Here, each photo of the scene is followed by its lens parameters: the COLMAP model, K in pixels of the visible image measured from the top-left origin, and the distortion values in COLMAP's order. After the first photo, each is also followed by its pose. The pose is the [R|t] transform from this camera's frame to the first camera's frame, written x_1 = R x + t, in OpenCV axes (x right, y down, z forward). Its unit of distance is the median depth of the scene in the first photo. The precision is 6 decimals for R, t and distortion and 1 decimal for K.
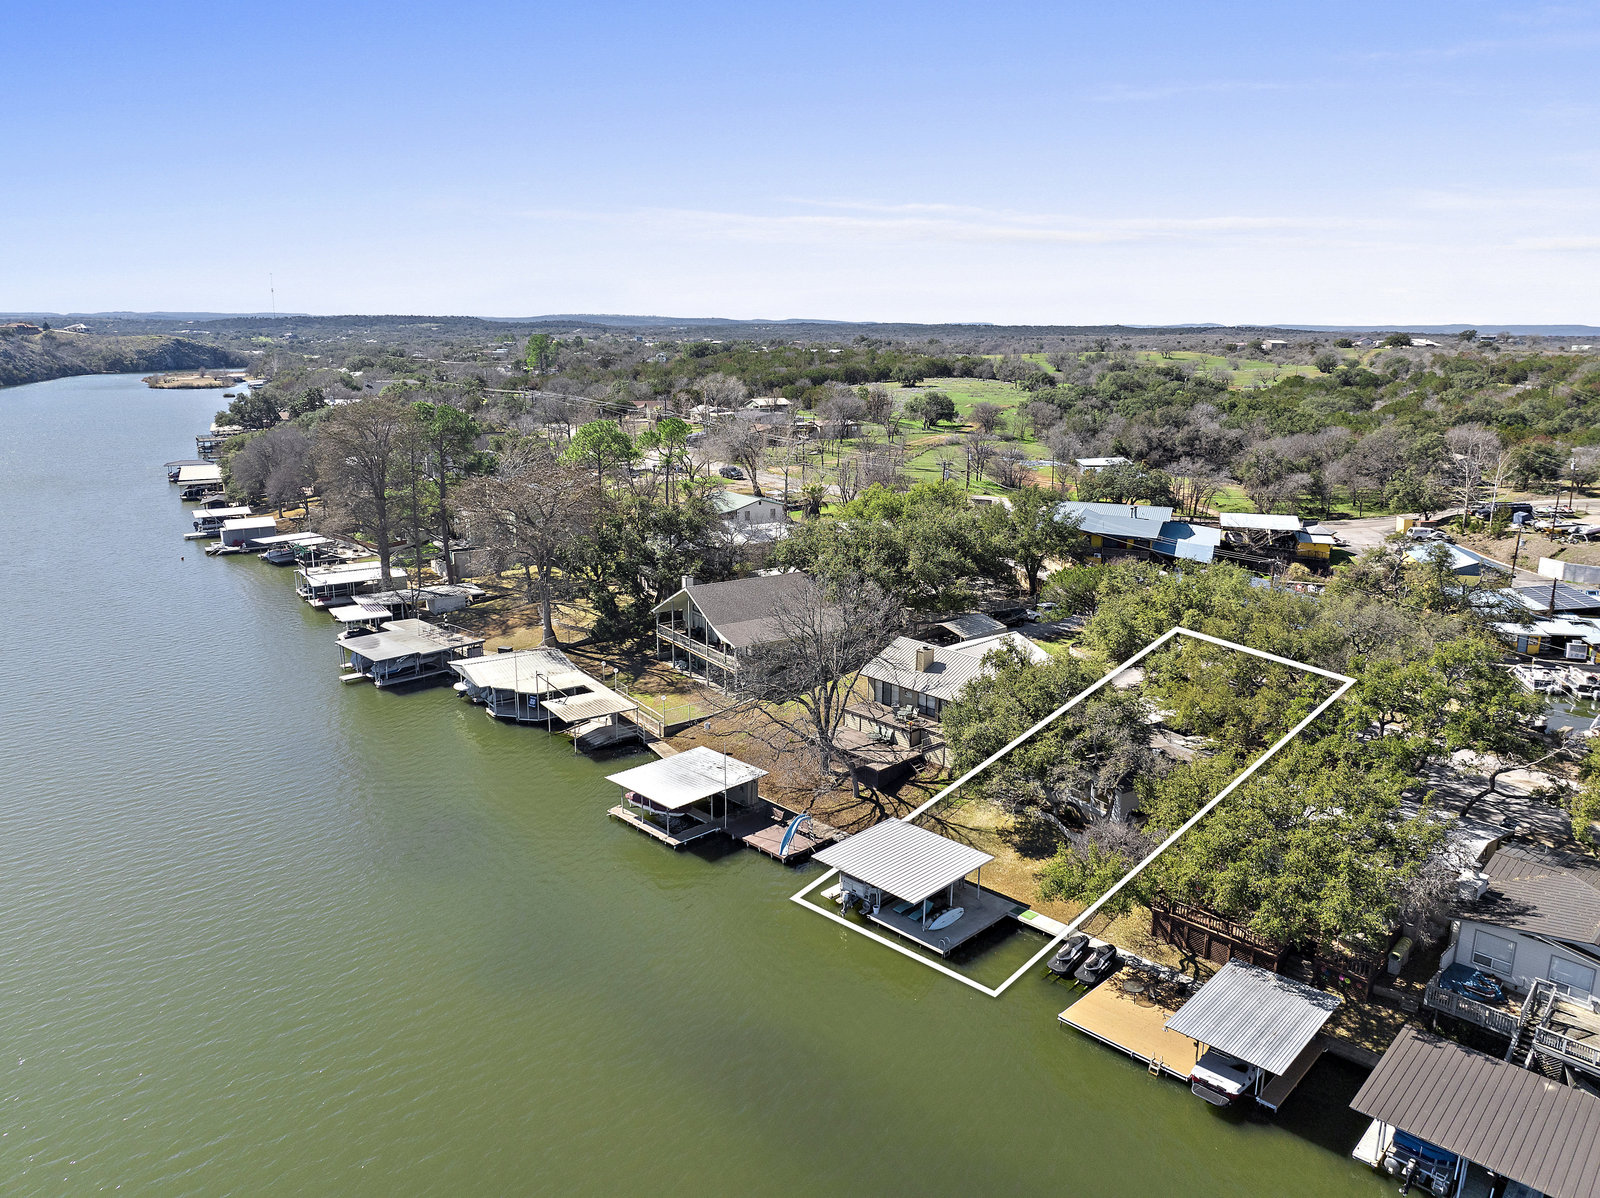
lens RADIAL K [[1128.8, 0, 800.0], [0, 1128.8, 599.0], [0, 0, 1]] dist [-0.034397, -0.001978]
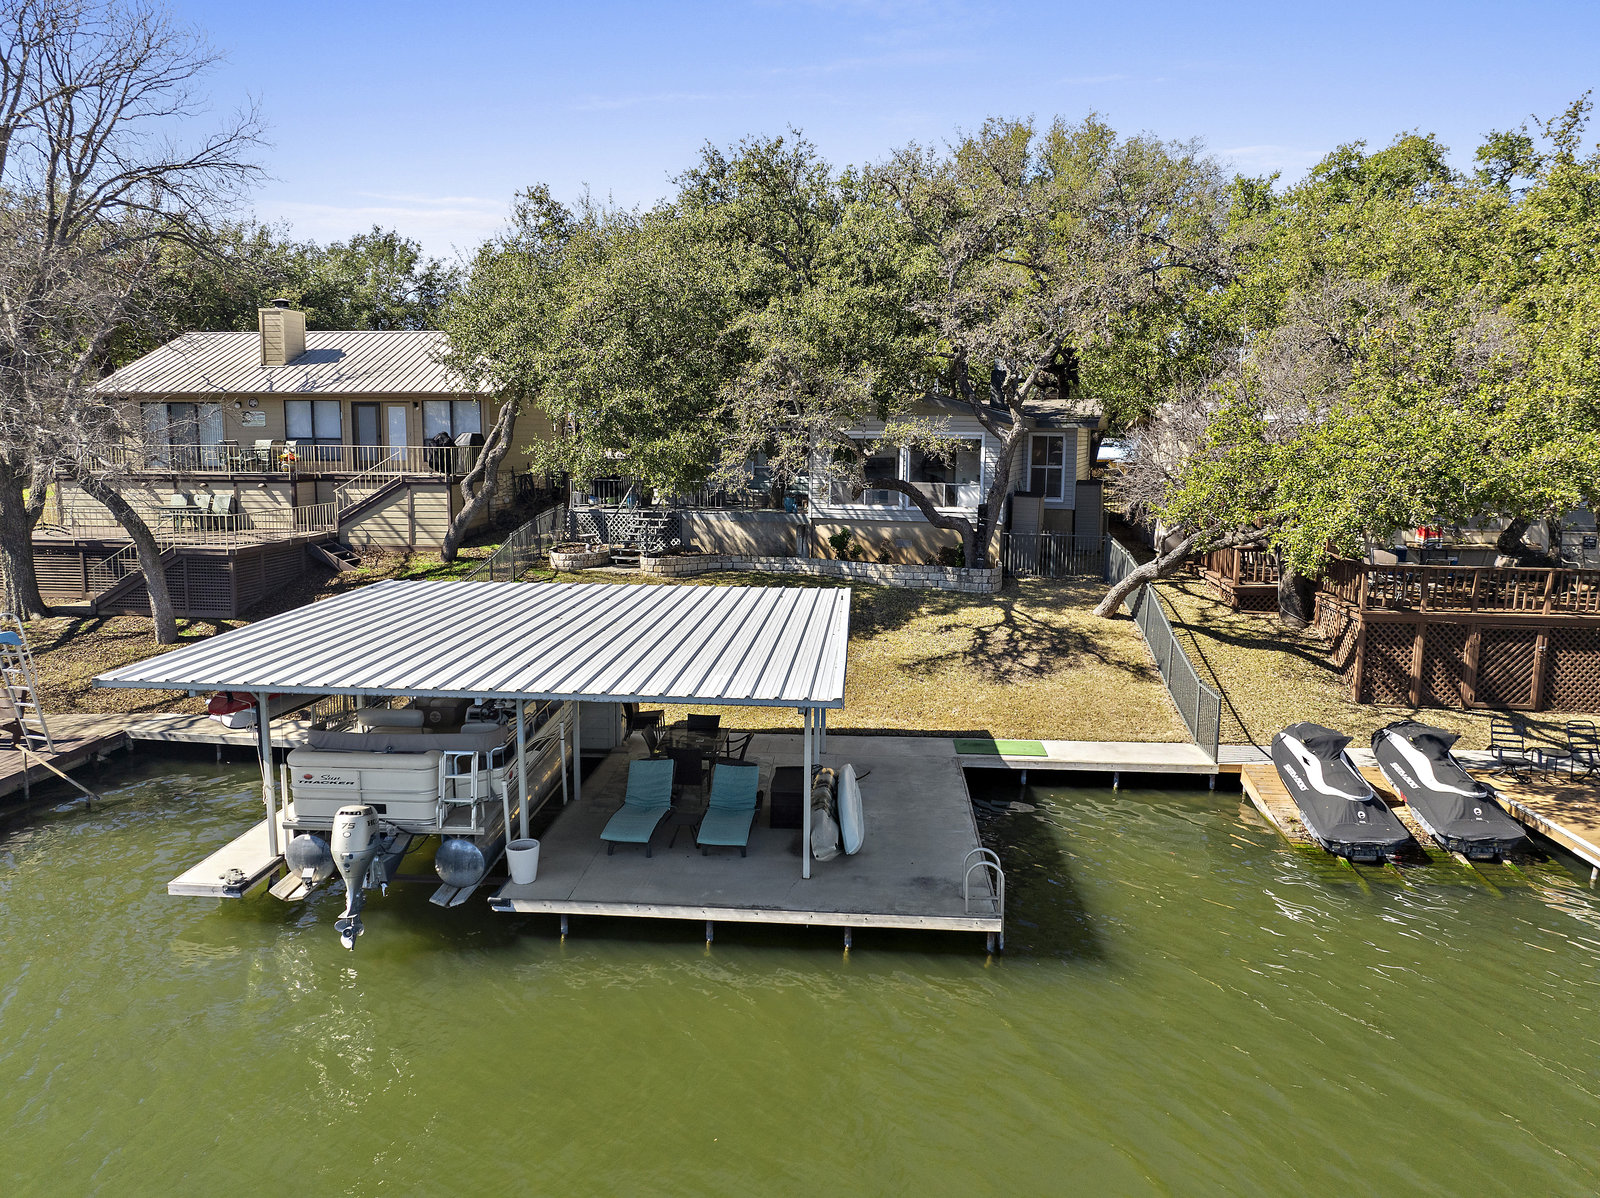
lens RADIAL K [[1133.9, 0, 800.0], [0, 1133.9, 599.0], [0, 0, 1]] dist [-0.027670, -0.000950]
pose [[0.755839, -0.094713, 0.647871, -0.012046], [0.152062, 0.987820, -0.032993, 0.155165], [-0.636855, 0.123454, 0.761035, 0.515747]]
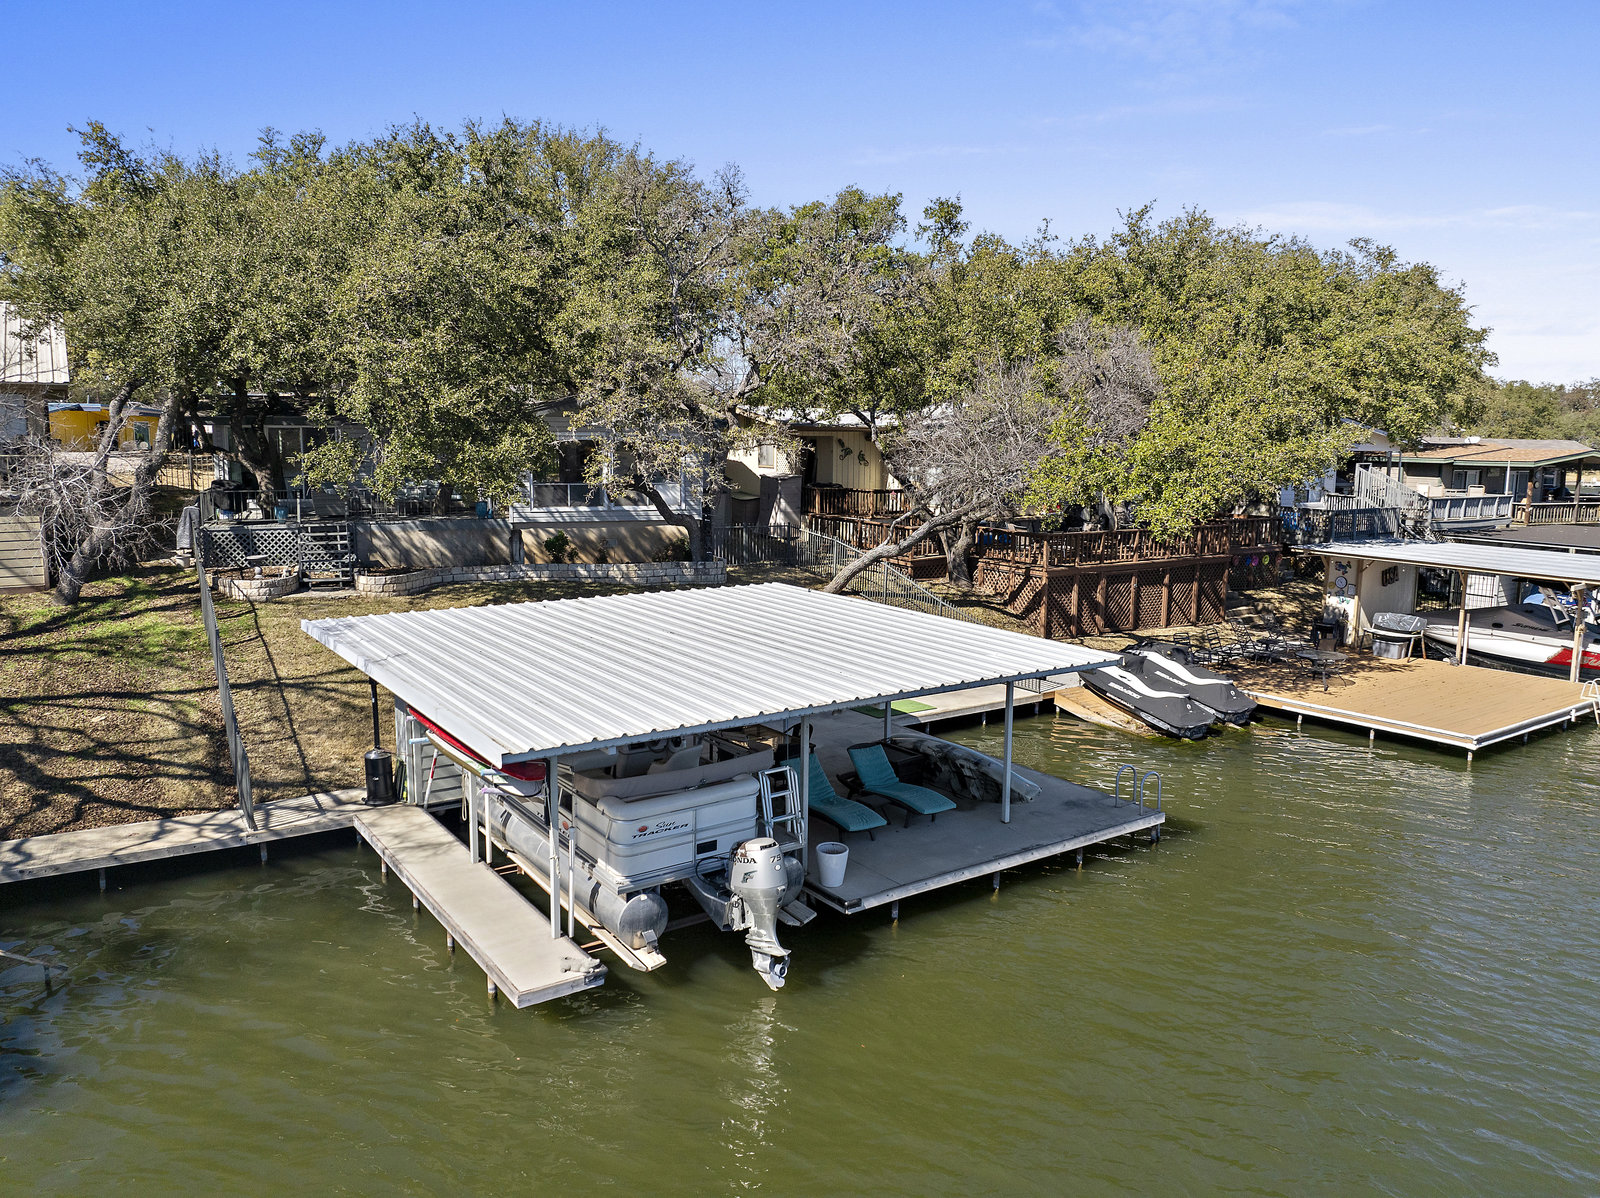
lens RADIAL K [[1128.8, 0, 800.0], [0, 1128.8, 599.0], [0, 0, 1]] dist [-0.034397, -0.001978]
pose [[0.174534, -0.146175, 0.973741, -0.076414], [0.225581, 0.968553, 0.104963, 0.132037], [-0.958463, 0.201338, 0.202020, 0.605990]]
